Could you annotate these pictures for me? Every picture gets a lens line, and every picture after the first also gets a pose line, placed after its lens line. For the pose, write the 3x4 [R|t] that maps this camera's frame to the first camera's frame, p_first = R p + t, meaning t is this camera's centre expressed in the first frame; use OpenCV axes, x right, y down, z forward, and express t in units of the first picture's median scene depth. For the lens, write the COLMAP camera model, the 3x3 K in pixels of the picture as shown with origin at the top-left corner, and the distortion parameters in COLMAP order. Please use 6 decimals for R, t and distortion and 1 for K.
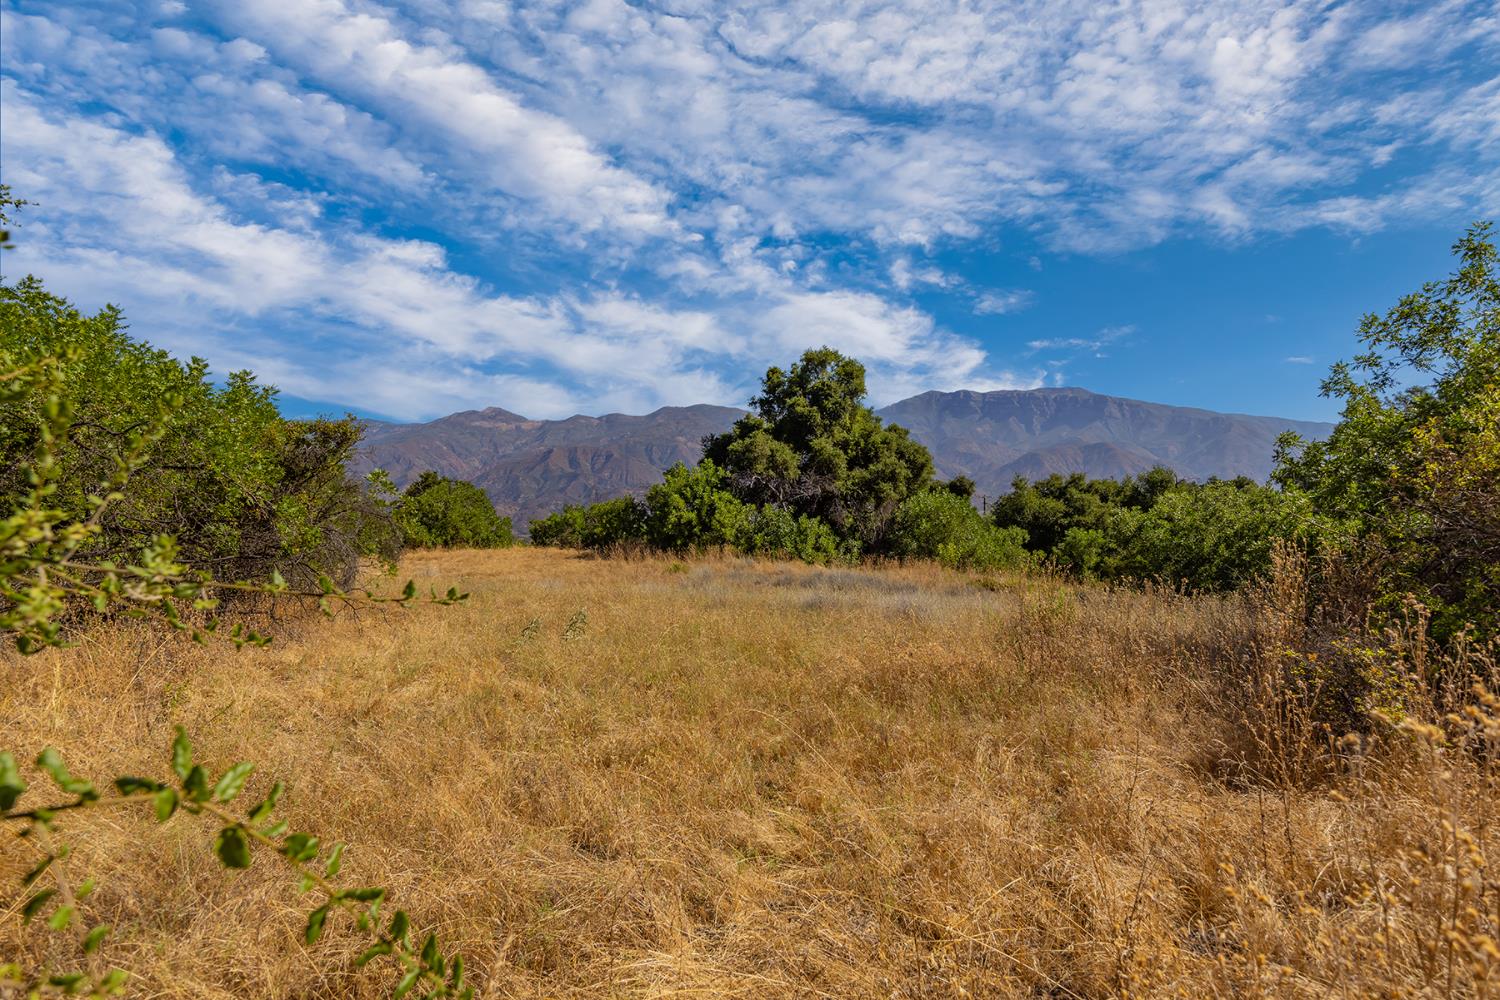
lens RADIAL K [[782.9, 0, 750.0], [0, 782.9, 500.0], [0, 0, 1]] dist [-0.004179, -0.000604]
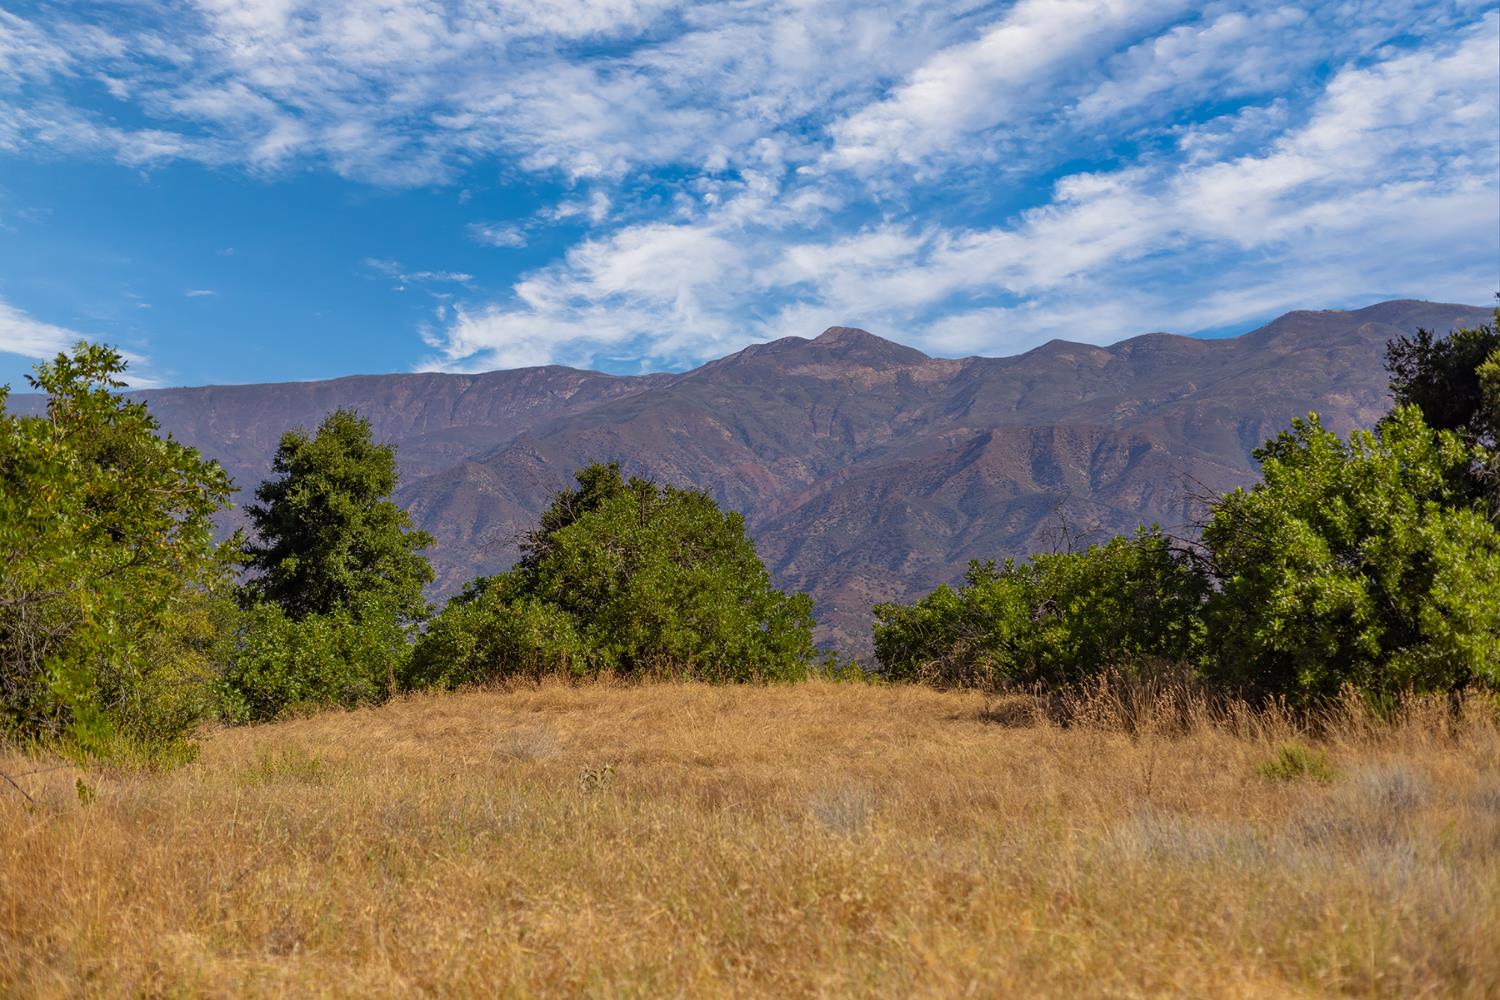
lens RADIAL K [[2085.2, 0, 750.0], [0, 2085.2, 500.0], [0, 0, 1]] dist [-0.003703, -0.020652]
pose [[0.934231, -0.003273, -0.356654, -0.003678], [-0.008764, 0.999445, -0.032128, 0.010607], [0.356562, 0.033141, 0.933684, 0.138510]]
